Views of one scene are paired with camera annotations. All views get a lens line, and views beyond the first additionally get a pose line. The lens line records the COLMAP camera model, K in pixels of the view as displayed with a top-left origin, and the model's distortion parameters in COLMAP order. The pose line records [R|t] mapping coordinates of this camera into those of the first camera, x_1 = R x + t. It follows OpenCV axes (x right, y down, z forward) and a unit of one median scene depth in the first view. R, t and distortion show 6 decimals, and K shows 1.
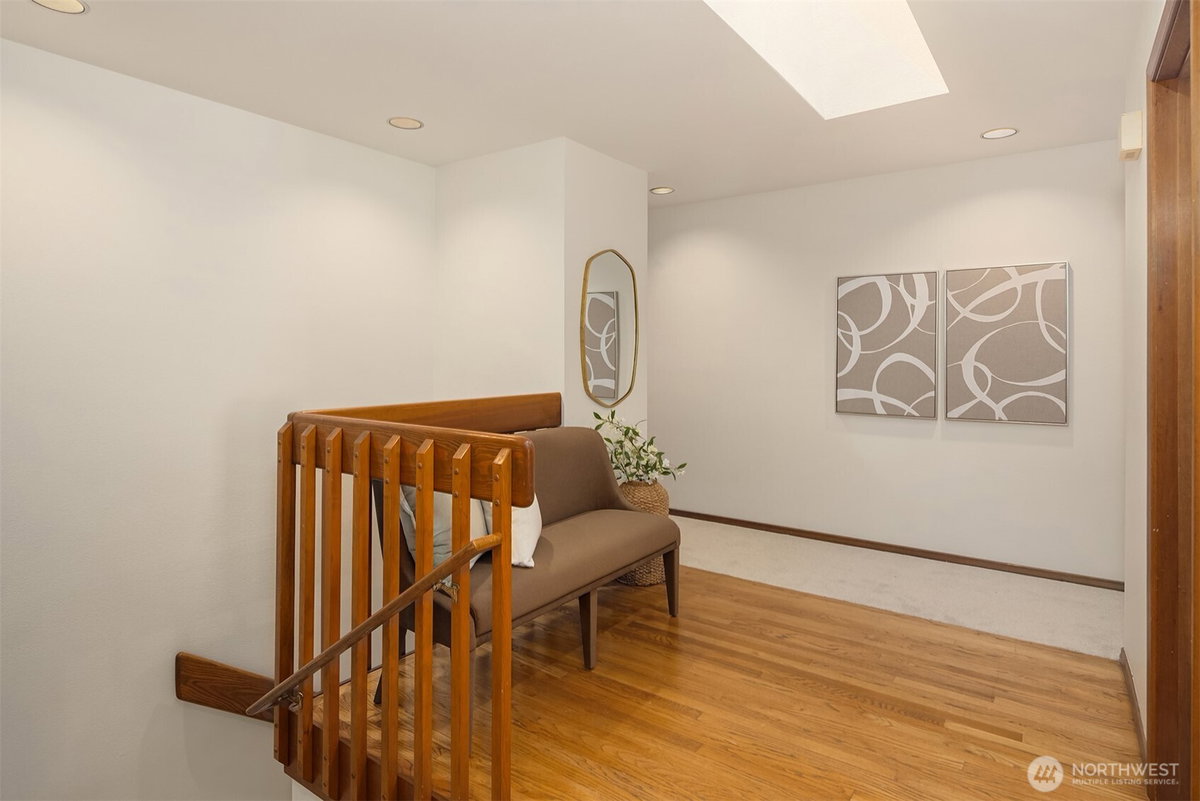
lens RADIAL K [[650.2, 0, 607.8], [0, 650.2, 361.3], [0, 0, 1]] dist [-0.000085, -0.001823]
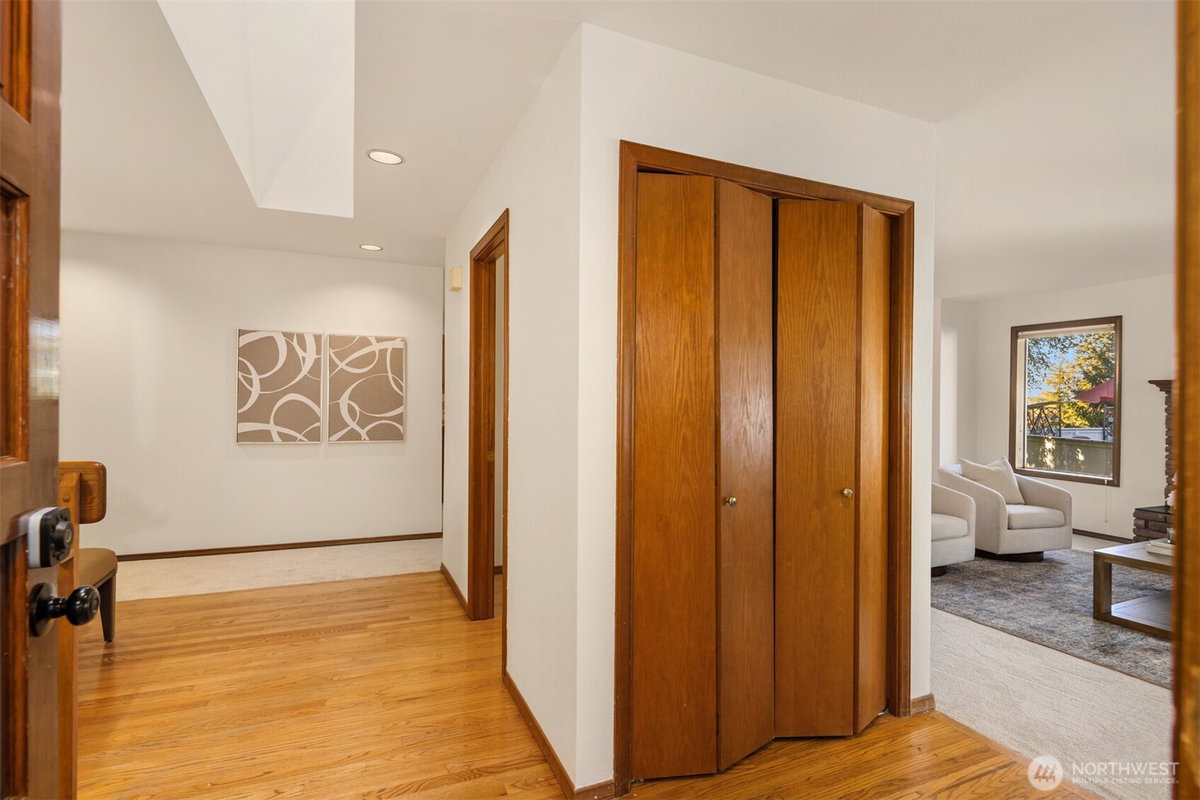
lens RADIAL K [[575.4, 0, 596.0], [0, 575.4, 400.7], [0, 0, 1]] dist [-0.005014, -0.000371]
pose [[0.526798, 0.003371, 0.849984, -0.253557], [-0.003299, 0.999993, -0.001921, 0.002013], [-0.849984, -0.001793, 0.526806, -0.143566]]
